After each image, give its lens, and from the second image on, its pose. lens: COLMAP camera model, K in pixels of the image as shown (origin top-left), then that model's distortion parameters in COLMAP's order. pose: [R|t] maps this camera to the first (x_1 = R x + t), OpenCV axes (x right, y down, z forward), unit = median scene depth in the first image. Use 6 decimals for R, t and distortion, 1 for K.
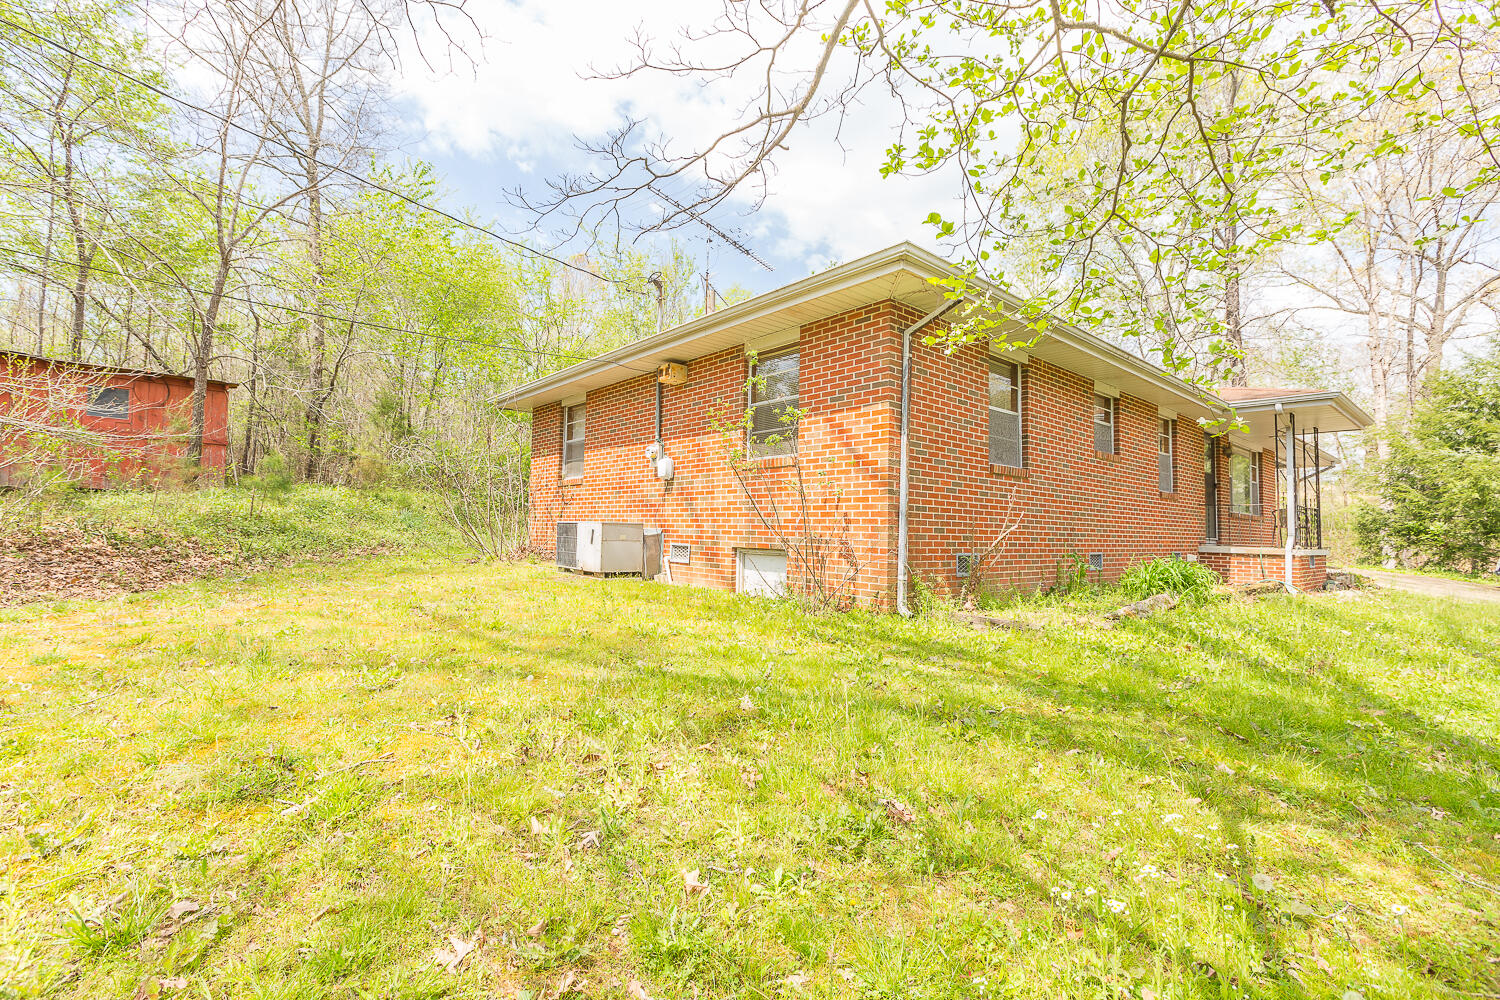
lens RADIAL K [[683.7, 0, 751.6], [0, 683.7, 501.1], [0, 0, 1]] dist [0.001987, -0.000359]
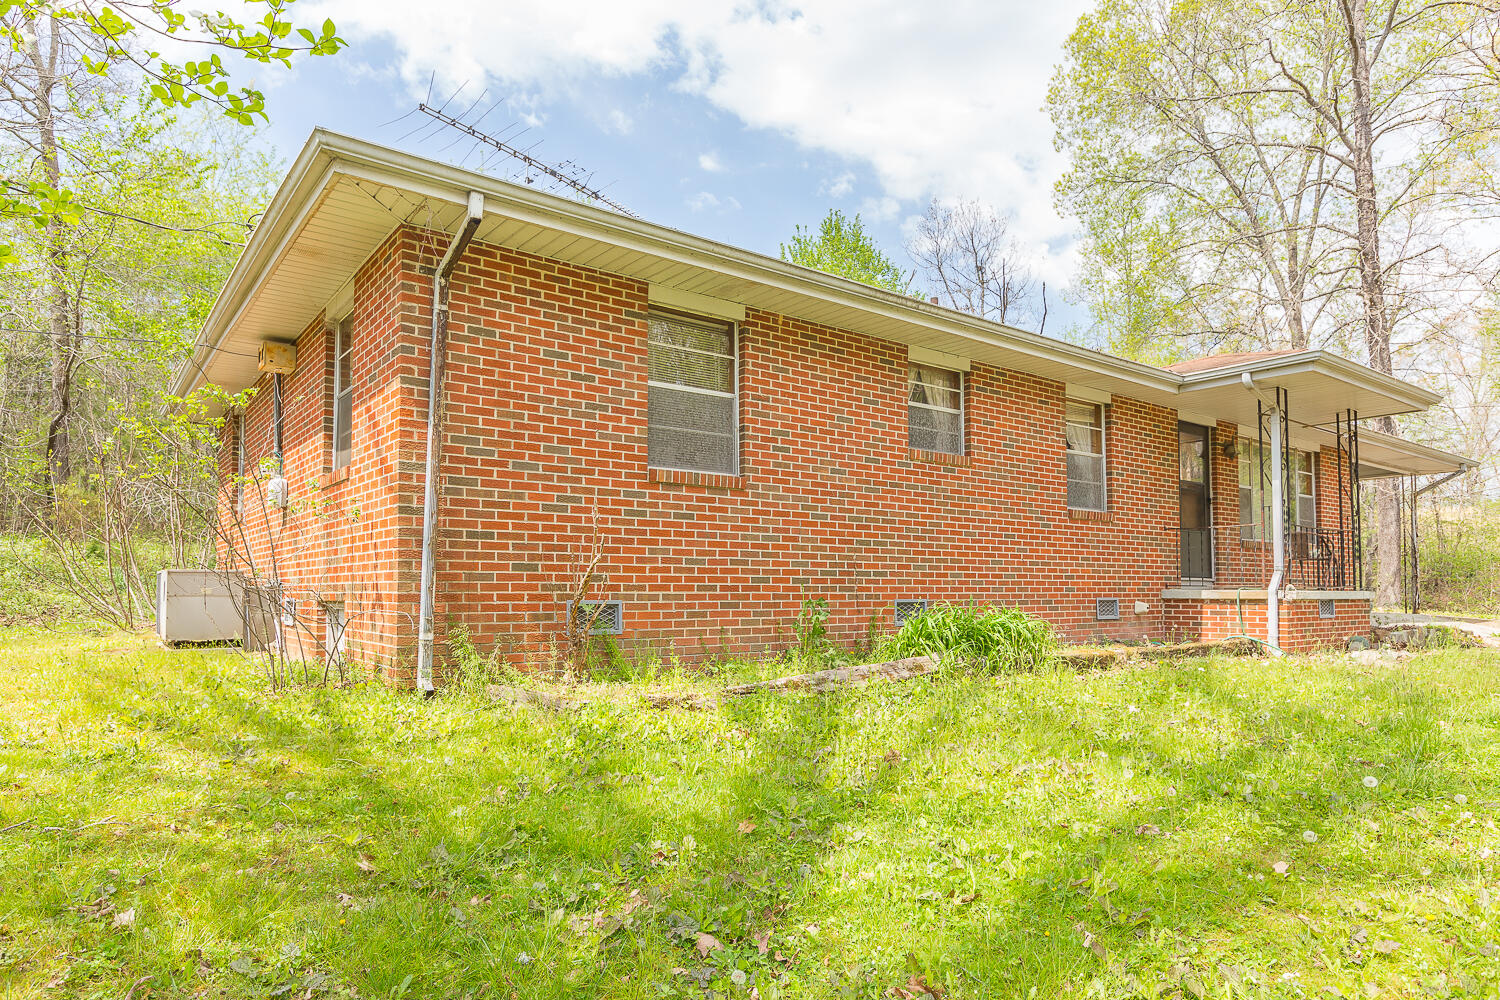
lens RADIAL K [[913.0, 0, 764.3], [0, 913.0, 557.9], [0, 0, 1]] dist [0.003510, 0.014301]
pose [[0.997015, -0.023061, -0.073687, 0.446593], [0.023600, 0.999701, 0.006455, 0.026213], [0.073516, -0.008175, 0.997261, 0.090656]]
